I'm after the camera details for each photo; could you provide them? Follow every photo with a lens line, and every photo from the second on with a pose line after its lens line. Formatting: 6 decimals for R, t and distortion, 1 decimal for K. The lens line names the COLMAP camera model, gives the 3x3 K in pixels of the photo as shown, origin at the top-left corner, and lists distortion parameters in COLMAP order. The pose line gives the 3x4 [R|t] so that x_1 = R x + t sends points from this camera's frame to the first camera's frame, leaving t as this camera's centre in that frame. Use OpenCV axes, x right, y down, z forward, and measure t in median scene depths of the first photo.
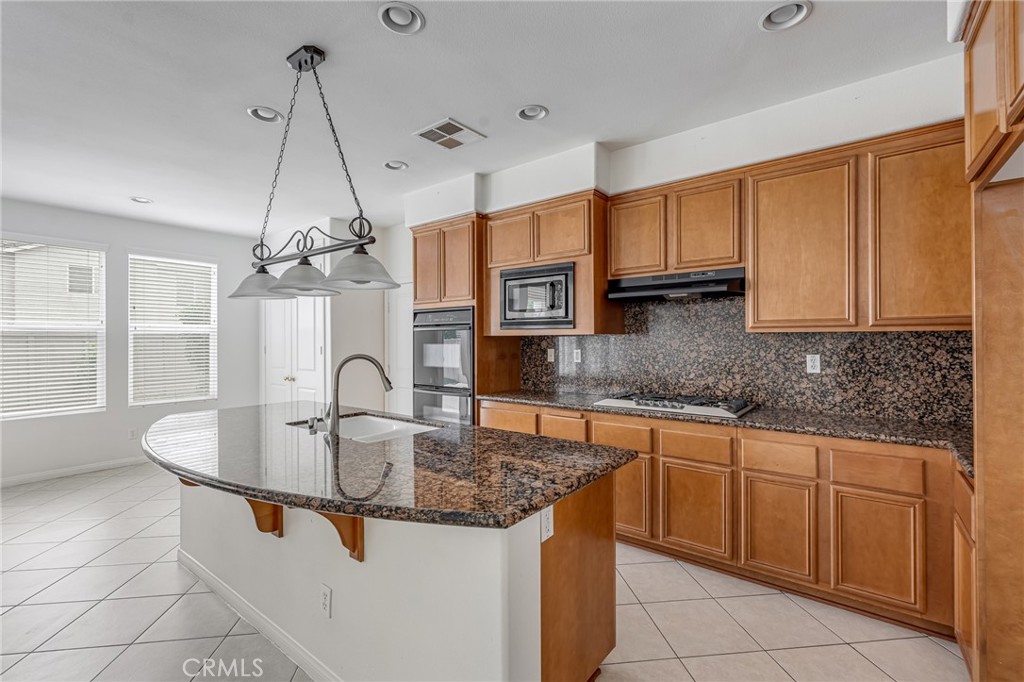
lens RADIAL K [[456.5, 0, 511.6], [0, 456.5, 337.8], [0, 0, 1]] dist [-0.004589, -0.001242]
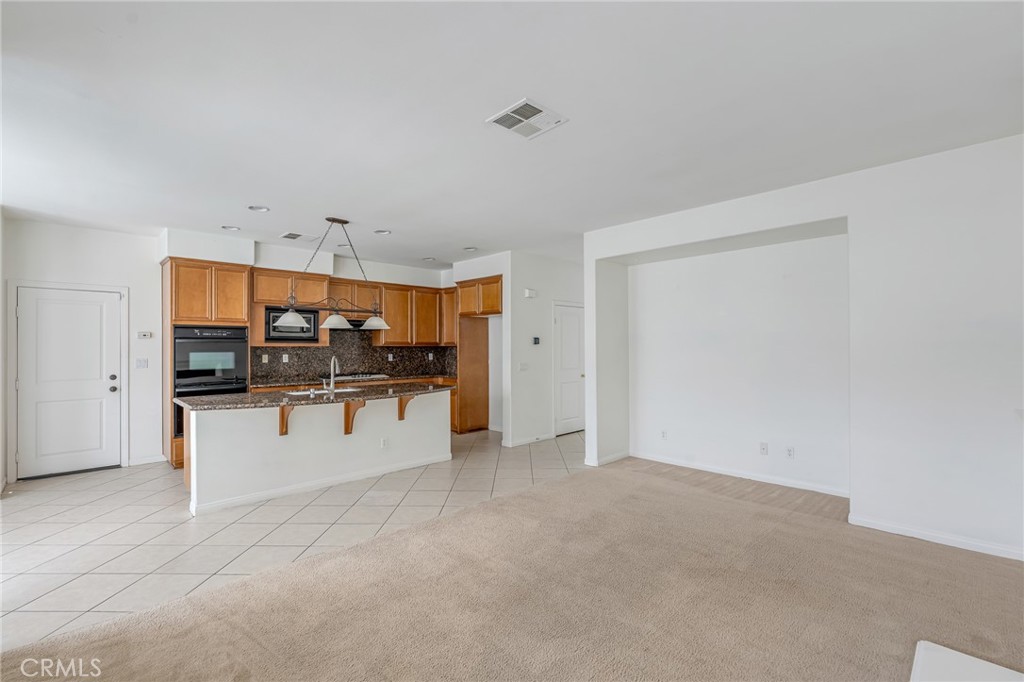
lens RADIAL K [[456.5, 0, 511.8], [0, 456.5, 343.0], [0, 0, 1]] dist [-0.004589, -0.001242]
pose [[0.122888, 0.009114, 0.992379, -1.661162], [-0.006500, 0.999944, -0.008379, -0.009712], [-0.992399, -0.005421, 0.122941, -0.051142]]
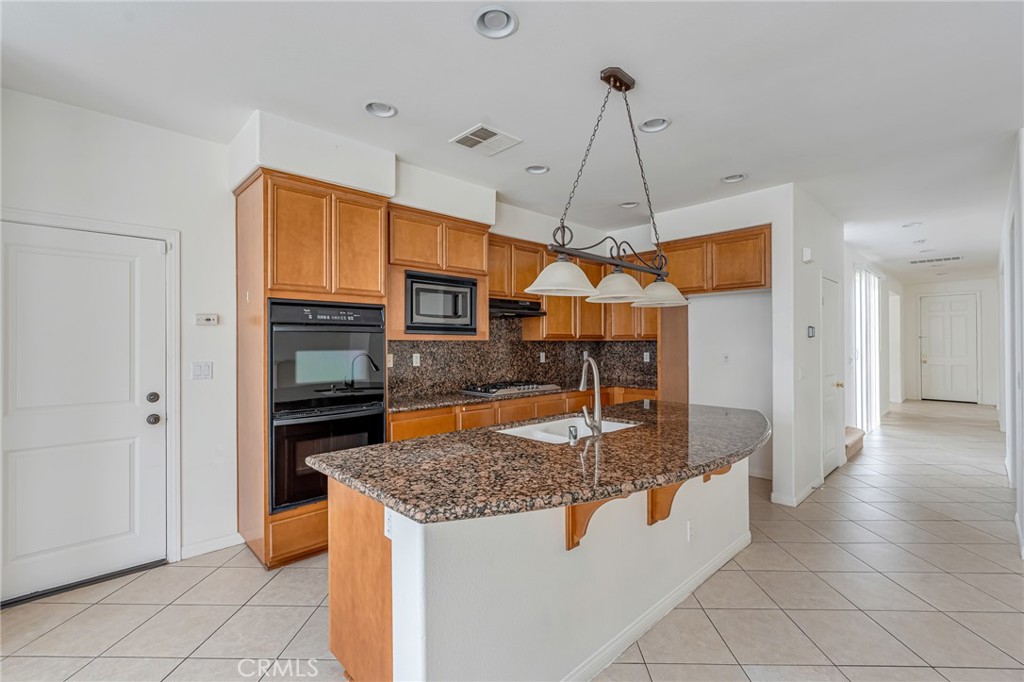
lens RADIAL K [[456.5, 0, 510.8], [0, 456.5, 339.5], [0, 0, 1]] dist [-0.004589, -0.001242]
pose [[0.132110, 0.009561, 0.991189, -1.017587], [-0.006159, 0.999942, -0.008824, 0.000964], [-0.991216, -0.004939, 0.132161, 0.743065]]
